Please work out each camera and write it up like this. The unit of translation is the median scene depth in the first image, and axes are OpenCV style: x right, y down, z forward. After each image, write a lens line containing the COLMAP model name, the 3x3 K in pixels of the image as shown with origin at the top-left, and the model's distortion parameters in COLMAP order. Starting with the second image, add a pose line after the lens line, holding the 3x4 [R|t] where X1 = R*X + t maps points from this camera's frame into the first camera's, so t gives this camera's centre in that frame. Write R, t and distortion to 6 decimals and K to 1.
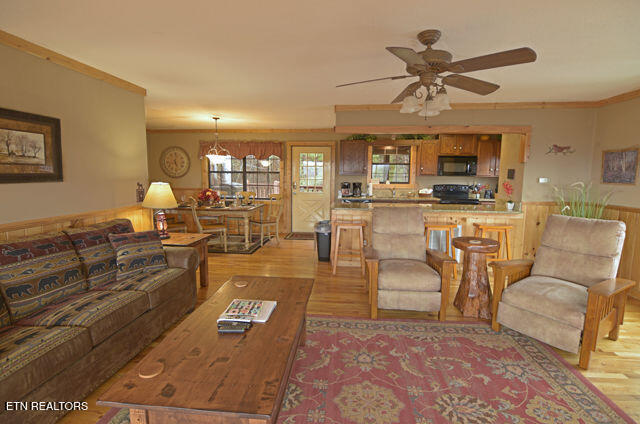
lens RADIAL K [[311.7, 0, 320.3], [0, 311.7, 210.6], [0, 0, 1]] dist [-0.016626, -0.001138]
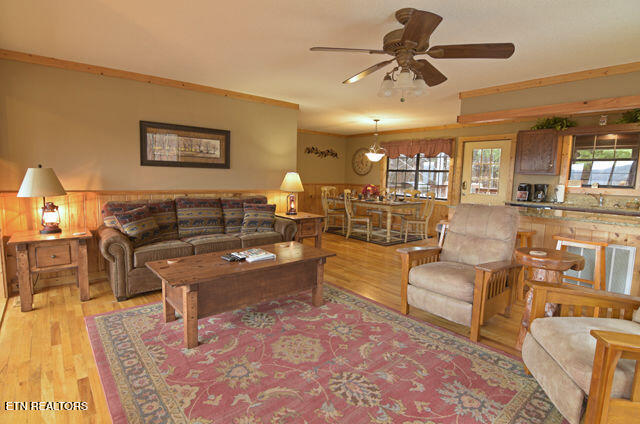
lens RADIAL K [[325.0, 0, 317.9], [0, 325.0, 212.4], [0, 0, 1]] dist [-0.011328, -0.001734]
pose [[0.714146, 0.092959, -0.693797, 0.538989], [-0.104043, 0.994230, 0.026119, 0.032205], [0.692221, 0.053532, 0.719697, 0.066871]]
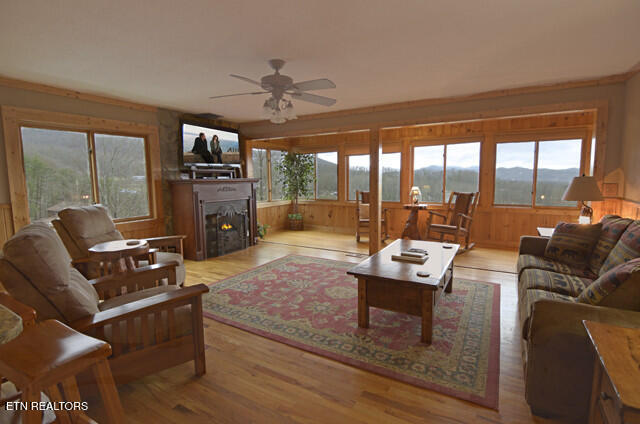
lens RADIAL K [[311.7, 0, 320.1], [0, 311.7, 210.0], [0, 0, 1]] dist [-0.016626, -0.001138]
pose [[-0.906970, -0.039389, 0.419349, -0.247749], [0.058152, 0.974372, 0.217295, -0.131781], [-0.417161, 0.221467, -0.881436, 1.338368]]
